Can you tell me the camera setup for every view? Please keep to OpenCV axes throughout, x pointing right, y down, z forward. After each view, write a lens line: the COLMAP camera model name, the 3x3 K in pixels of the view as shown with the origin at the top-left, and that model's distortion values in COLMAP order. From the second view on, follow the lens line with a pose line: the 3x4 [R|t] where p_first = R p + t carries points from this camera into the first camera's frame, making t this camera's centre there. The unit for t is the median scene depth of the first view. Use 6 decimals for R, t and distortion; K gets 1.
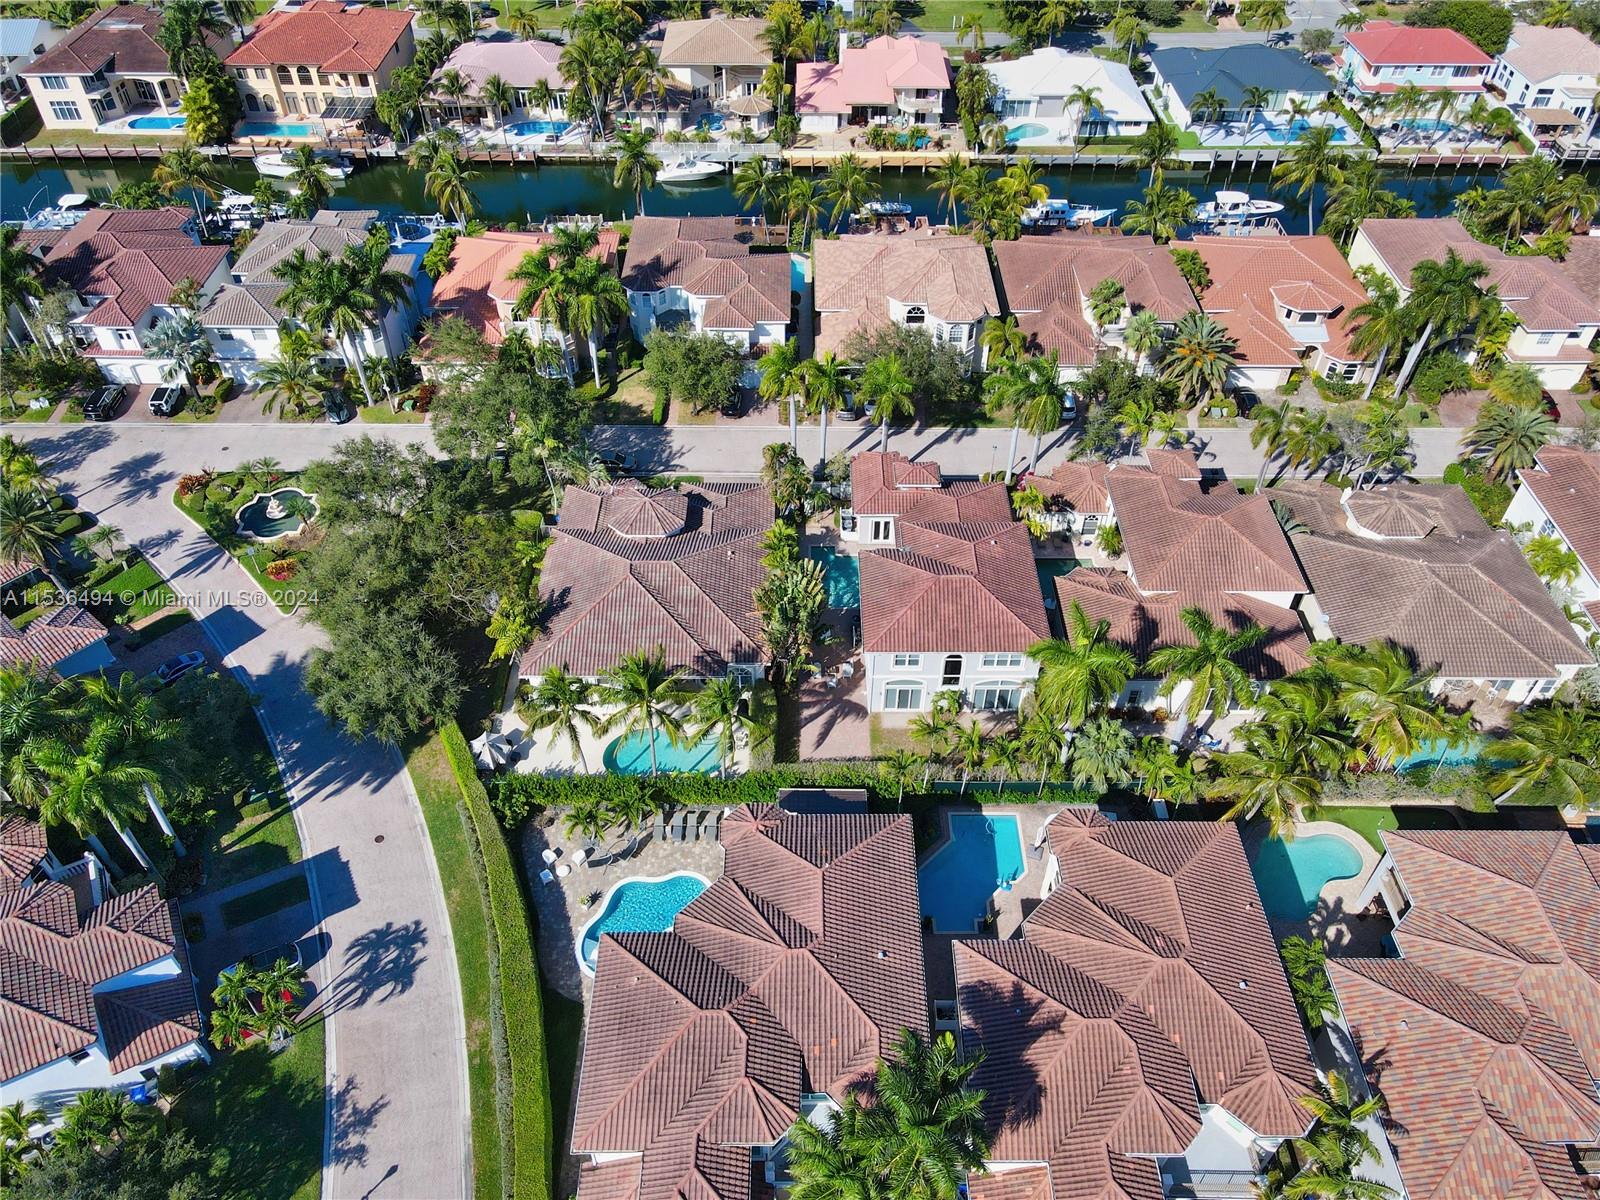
lens RADIAL K [[1165.2, 0, 800.0], [0, 1165.2, 600.0], [0, 0, 1]] dist [0.014306, -0.001418]
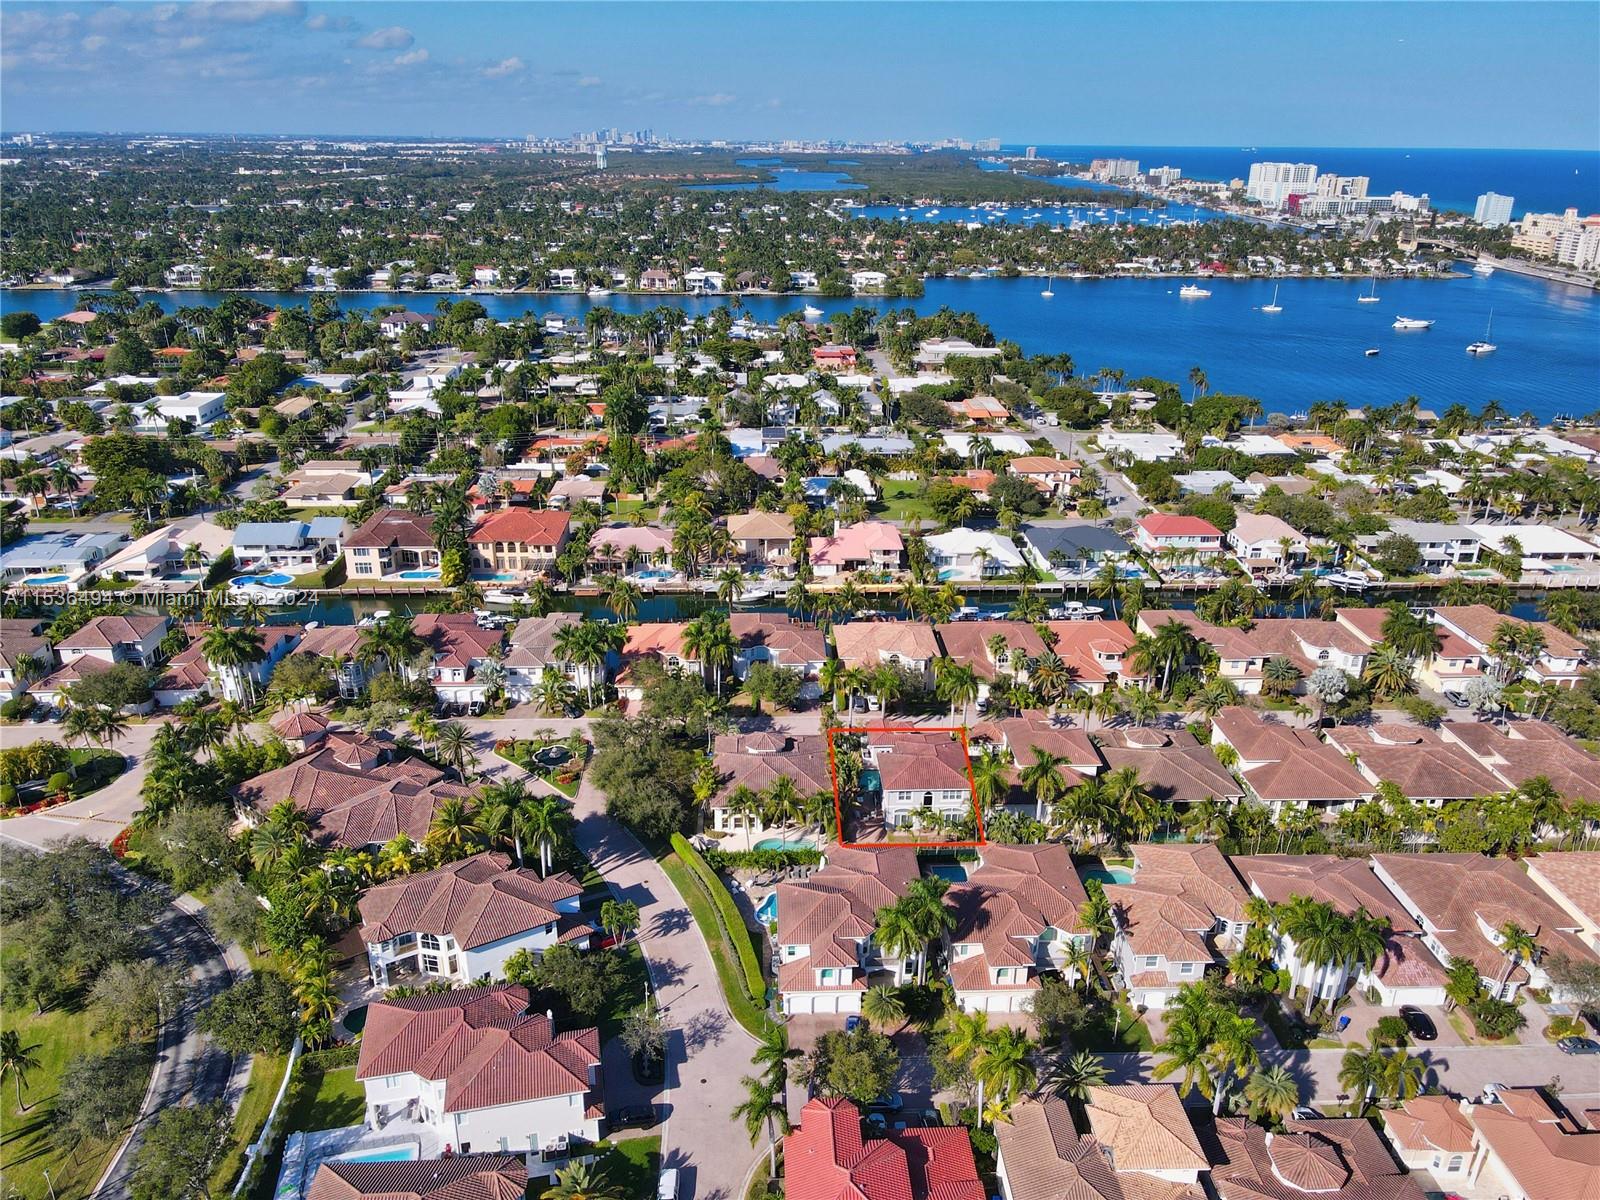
lens RADIAL K [[1165.2, 0, 800.0], [0, 1165.2, 600.0], [0, 0, 1]] dist [0.014306, -0.001418]
pose [[0.999191, -0.011064, 0.038665, -0.084756], [0.024947, 0.924609, -0.380100, 0.257389], [-0.031545, 0.380757, 0.924137, -0.505588]]
